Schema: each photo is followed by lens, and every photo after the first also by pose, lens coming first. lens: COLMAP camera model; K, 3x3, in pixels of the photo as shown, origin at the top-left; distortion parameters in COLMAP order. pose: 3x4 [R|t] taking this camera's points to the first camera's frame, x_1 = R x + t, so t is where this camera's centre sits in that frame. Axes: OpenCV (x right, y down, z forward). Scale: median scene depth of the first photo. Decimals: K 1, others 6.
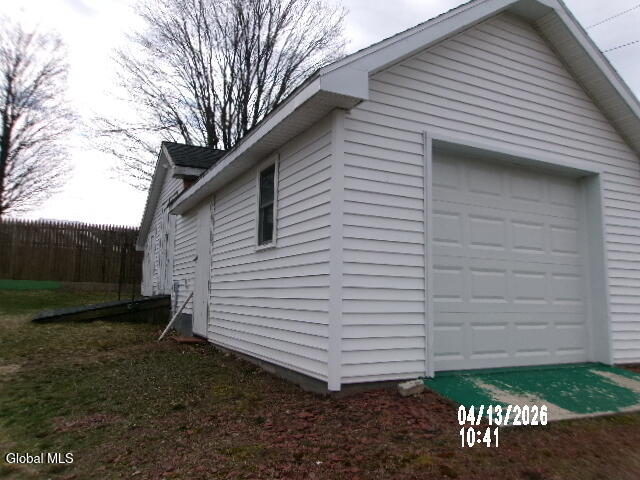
lens RADIAL K [[496.1, 0, 320.2], [0, 496.1, 242.5], [0, 0, 1]] dist [-0.026637, 0.047793]
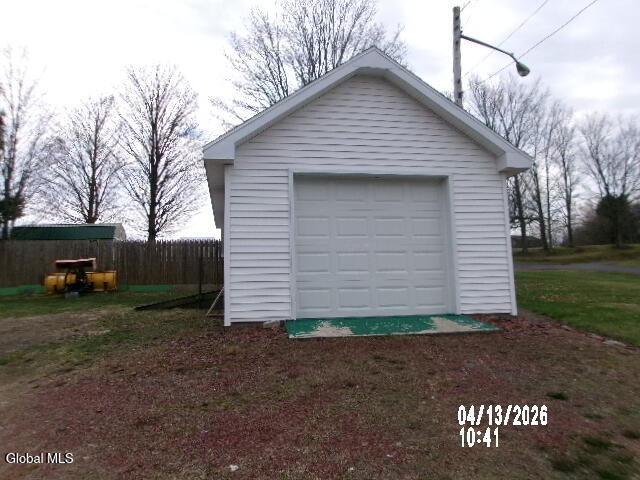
lens RADIAL K [[496.1, 0, 319.0], [0, 496.1, 238.1], [0, 0, 1]] dist [-0.026637, 0.047793]
pose [[0.957204, -0.077616, -0.278814, 0.571194], [0.074152, 0.996982, -0.022967, 0.035003], [0.279755, 0.001310, 0.960071, -0.400035]]
